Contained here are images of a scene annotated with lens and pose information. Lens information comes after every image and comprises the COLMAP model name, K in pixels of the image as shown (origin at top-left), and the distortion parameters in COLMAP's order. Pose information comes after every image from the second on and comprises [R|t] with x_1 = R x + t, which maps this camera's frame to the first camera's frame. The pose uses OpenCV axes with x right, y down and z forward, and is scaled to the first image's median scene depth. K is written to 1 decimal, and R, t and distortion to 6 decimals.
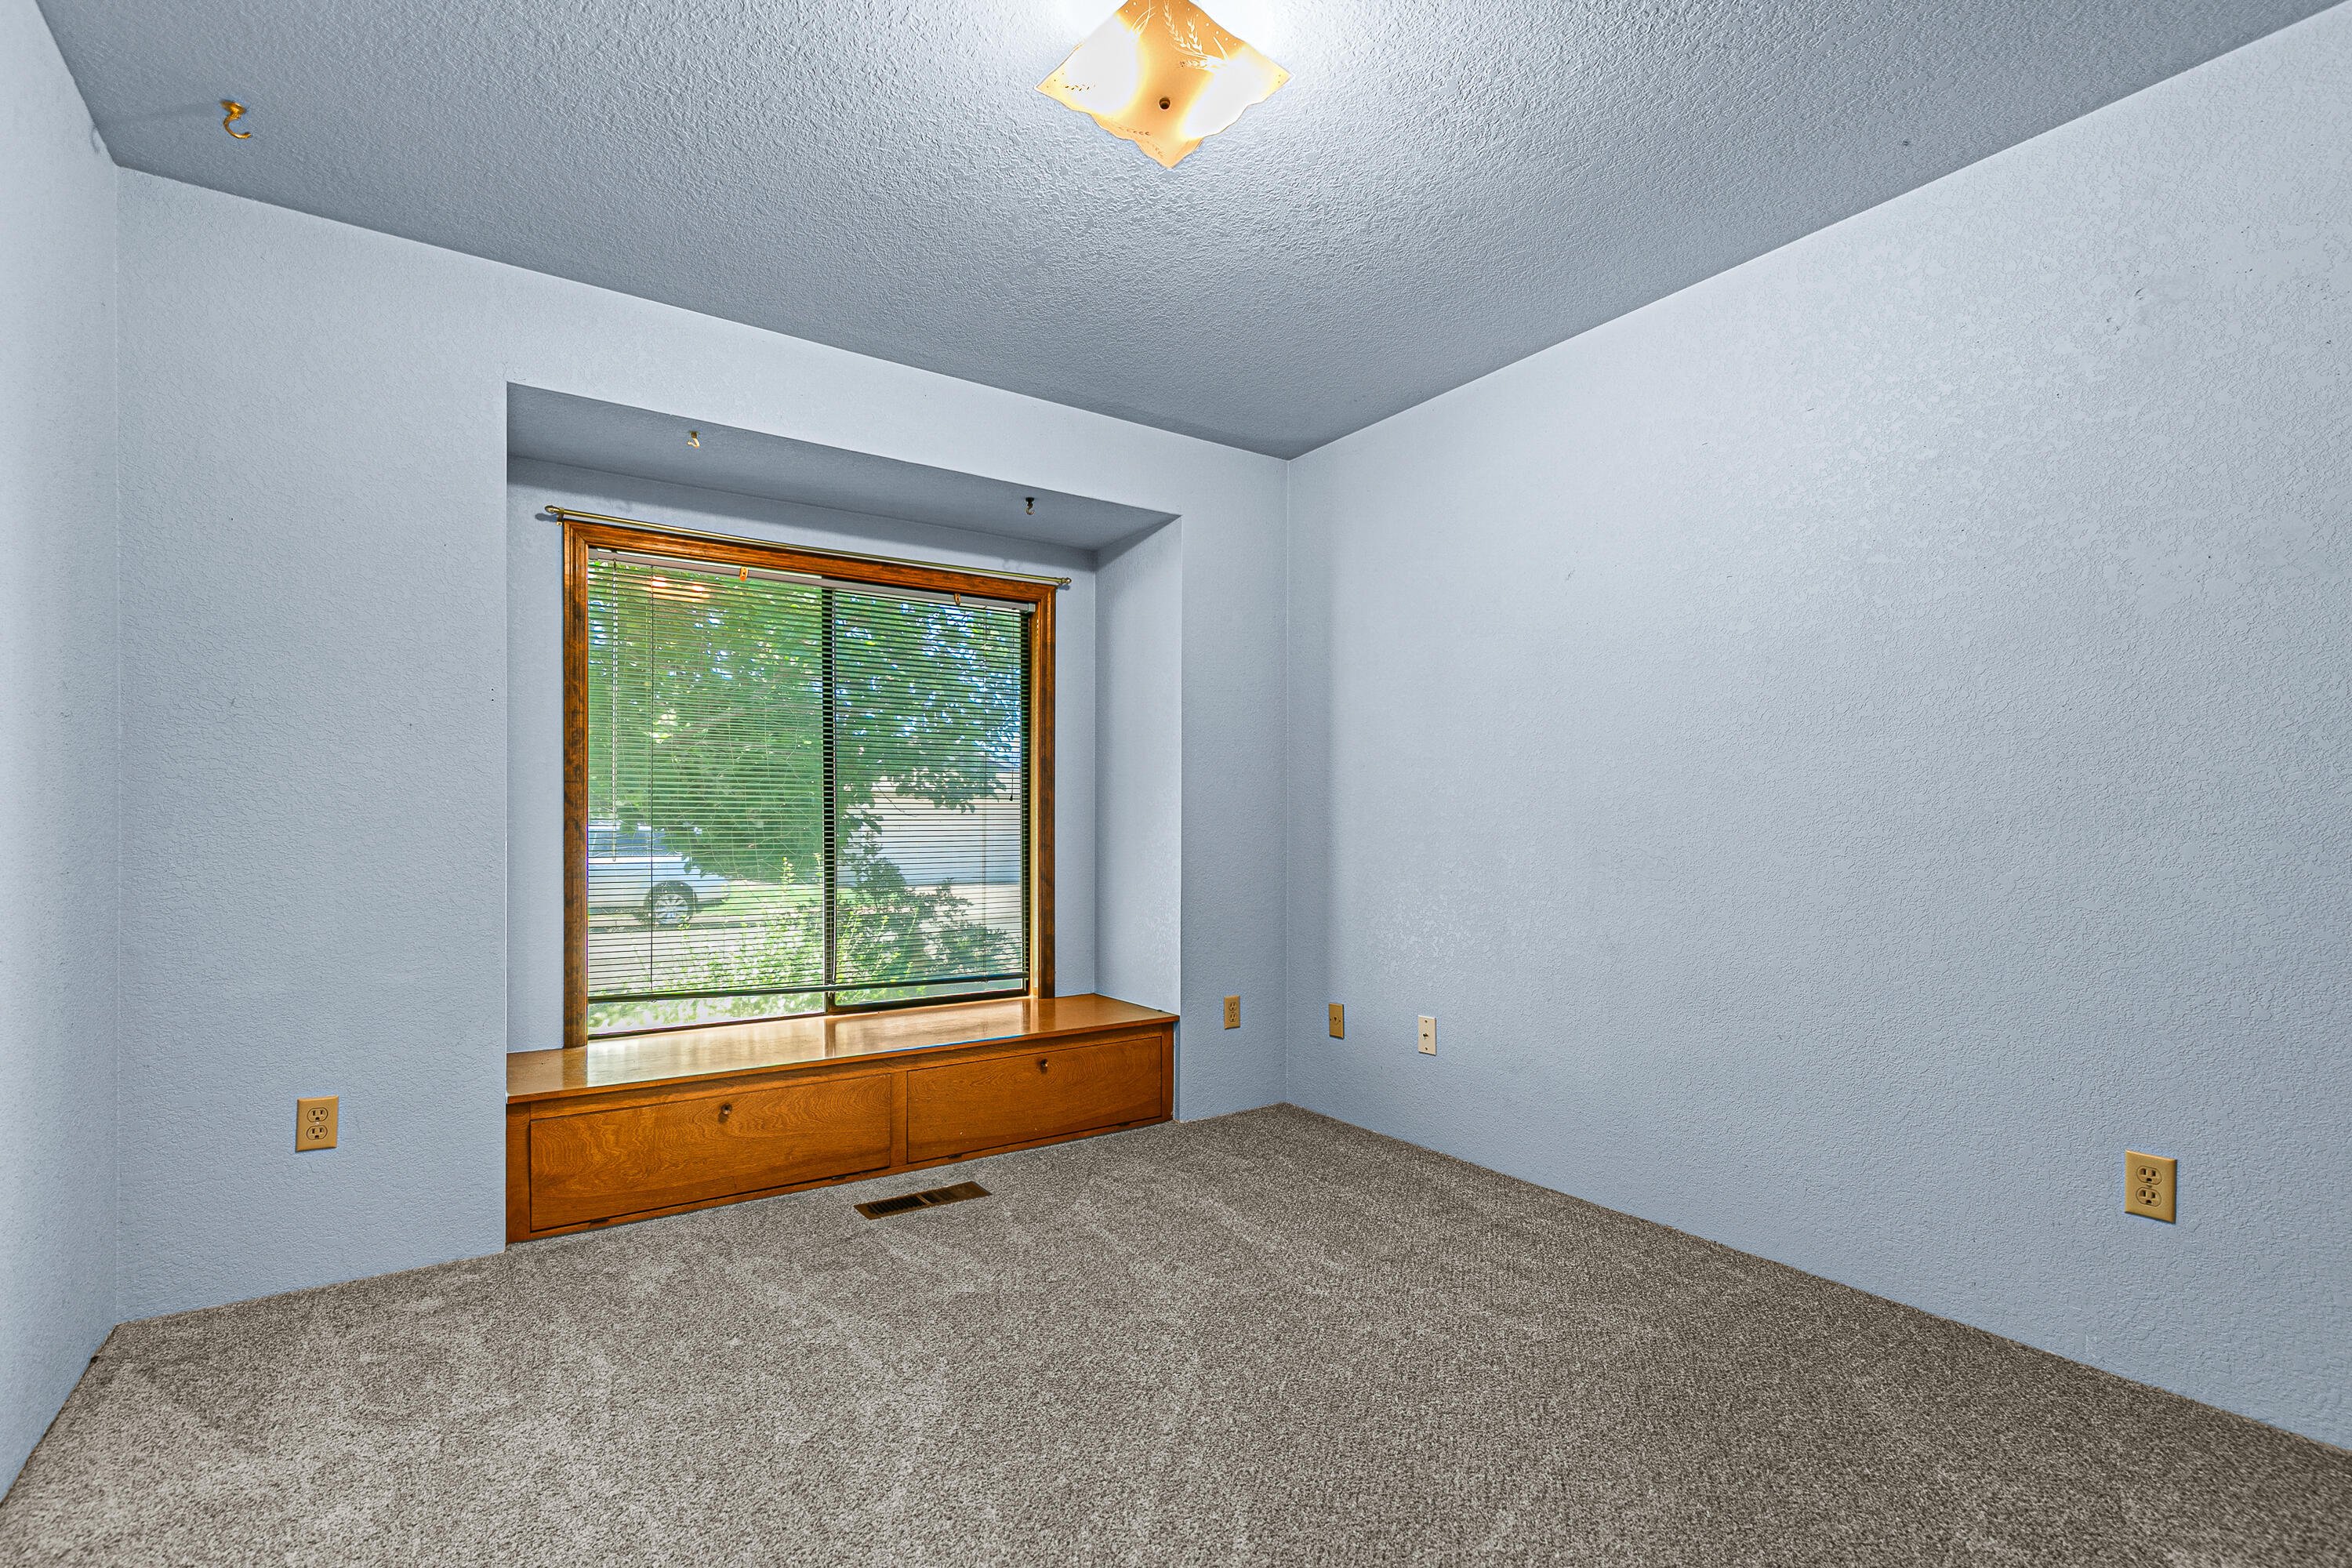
lens RADIAL K [[1073.7, 0, 1173.6], [0, 1073.7, 799.2], [0, 0, 1]] dist [0.005451, 0.000283]
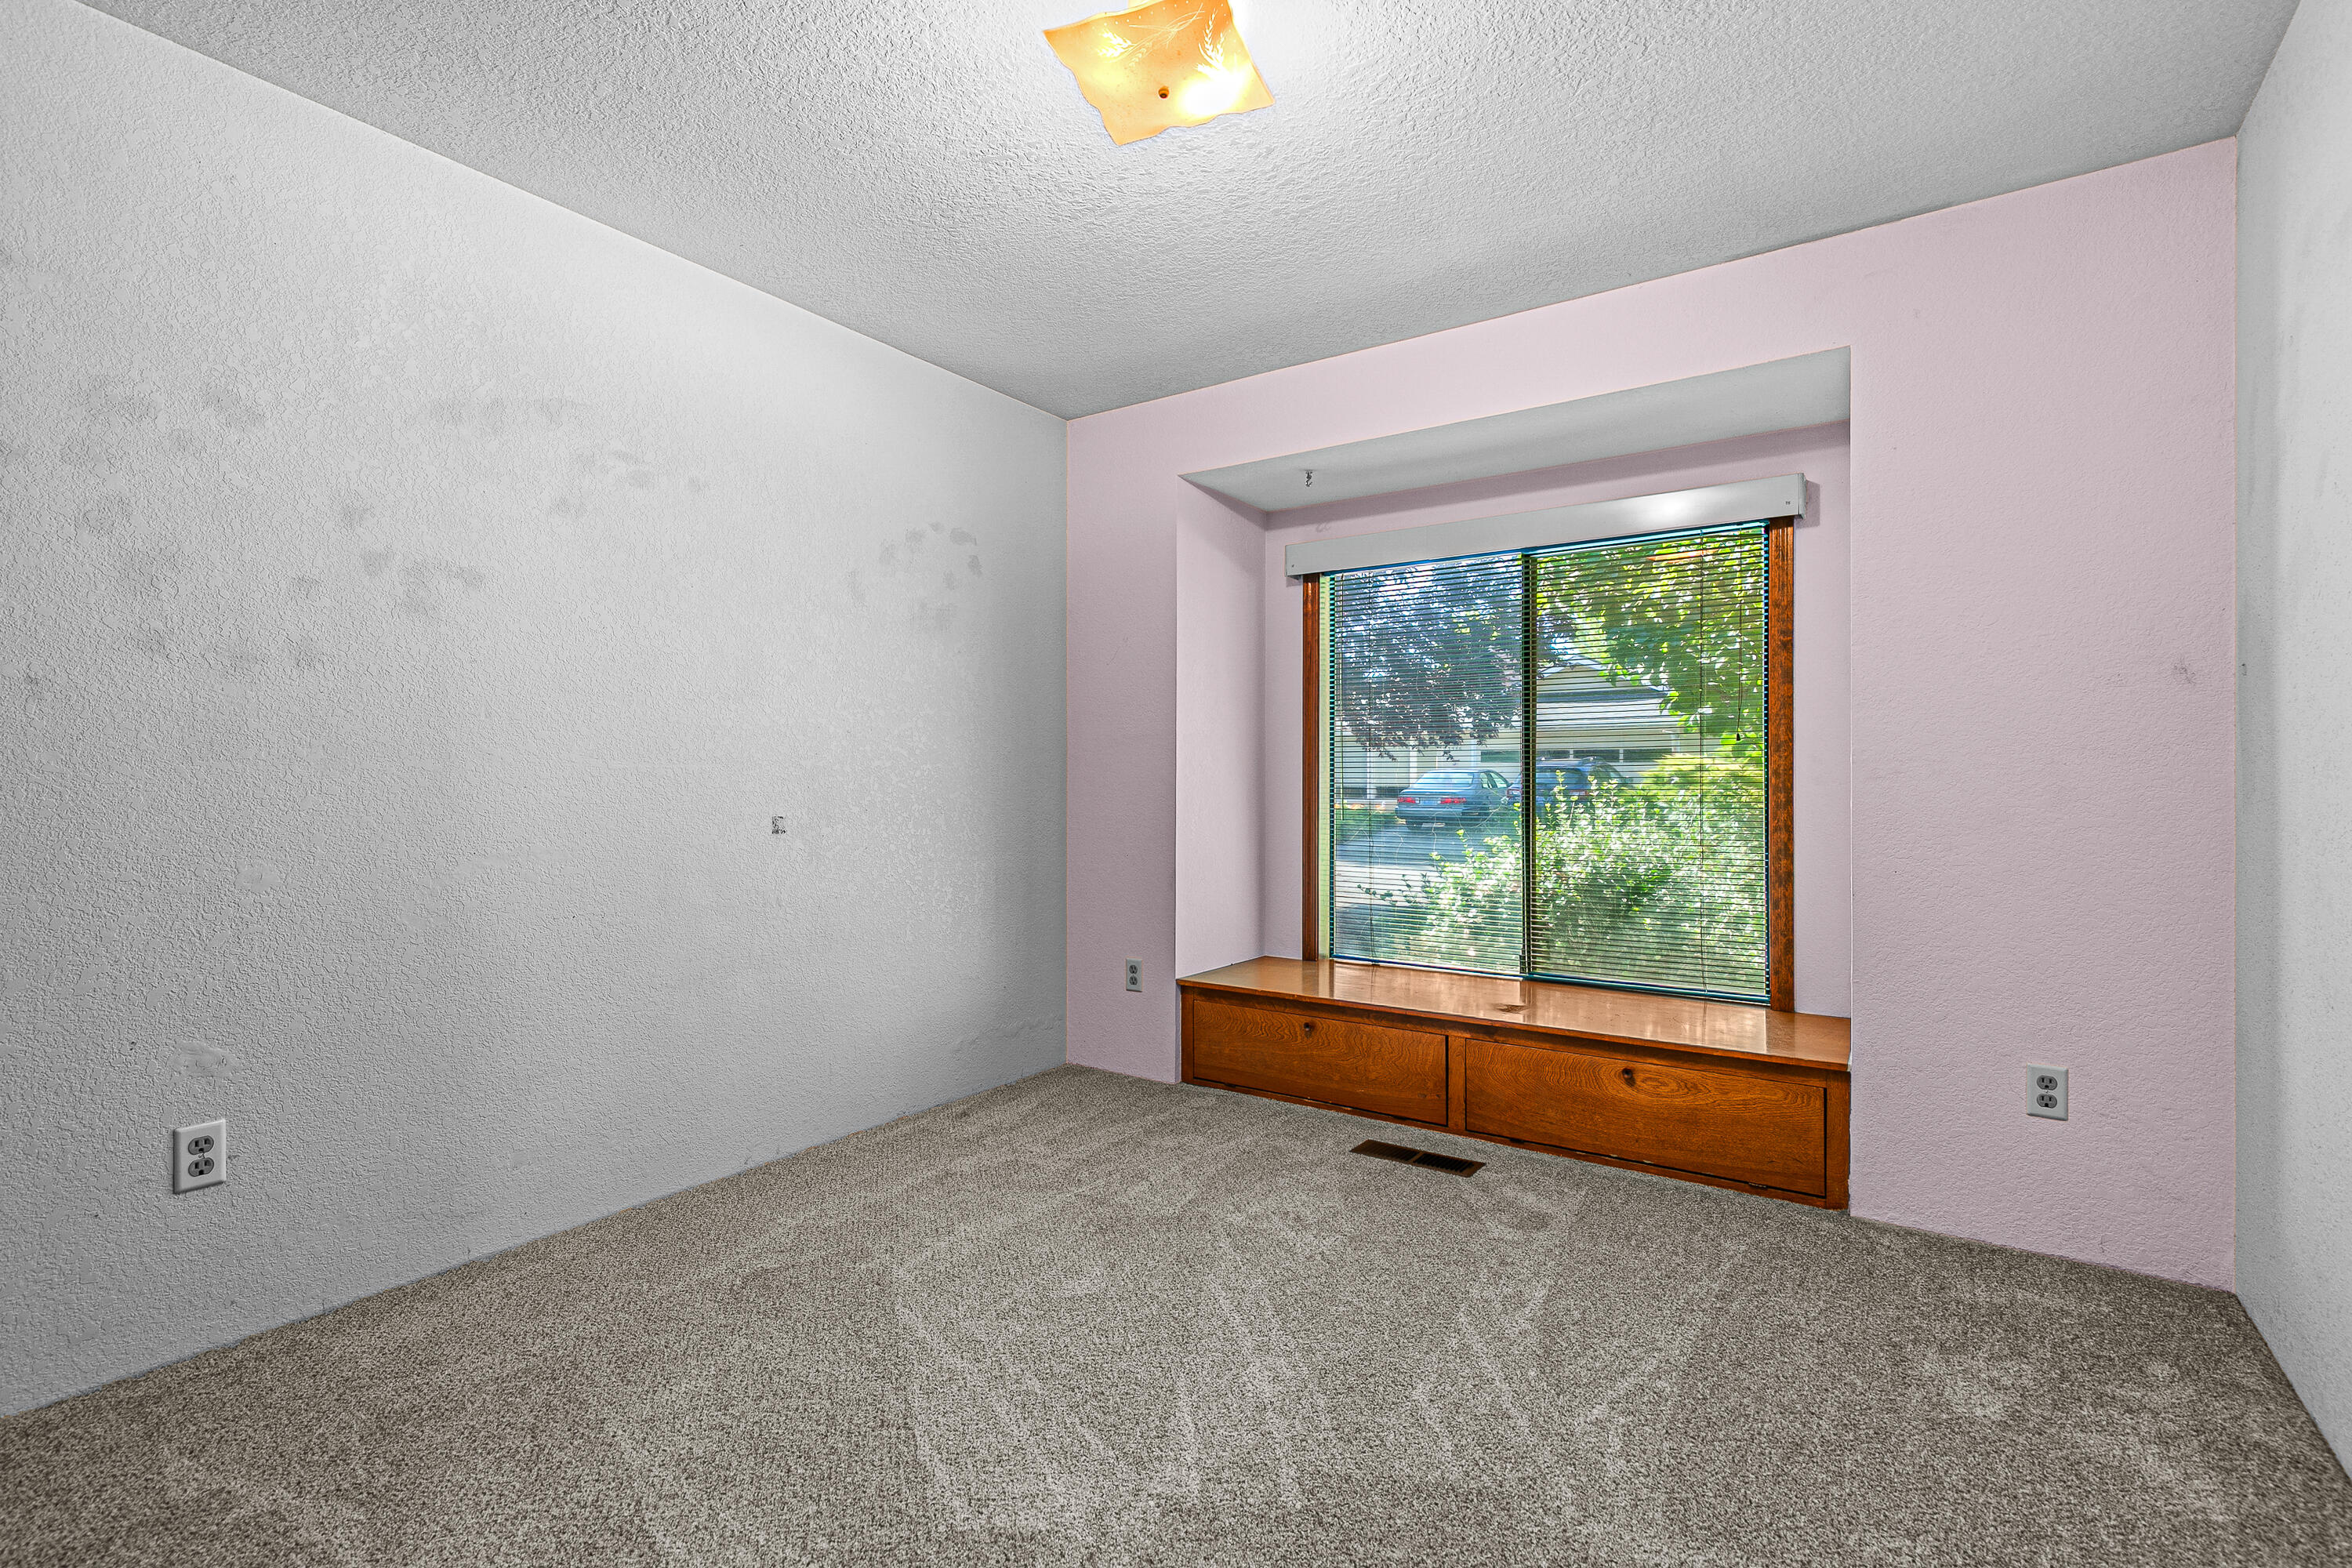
lens RADIAL K [[1073.7, 0, 1173.2], [0, 1073.7, 789.7], [0, 0, 1]] dist [0.005451, 0.000283]
pose [[0.335502, -0.006552, -0.942017, 0.588851], [0.025729, 0.999667, 0.002210, 0.010884], [0.941688, -0.024979, 0.335559, 0.397104]]
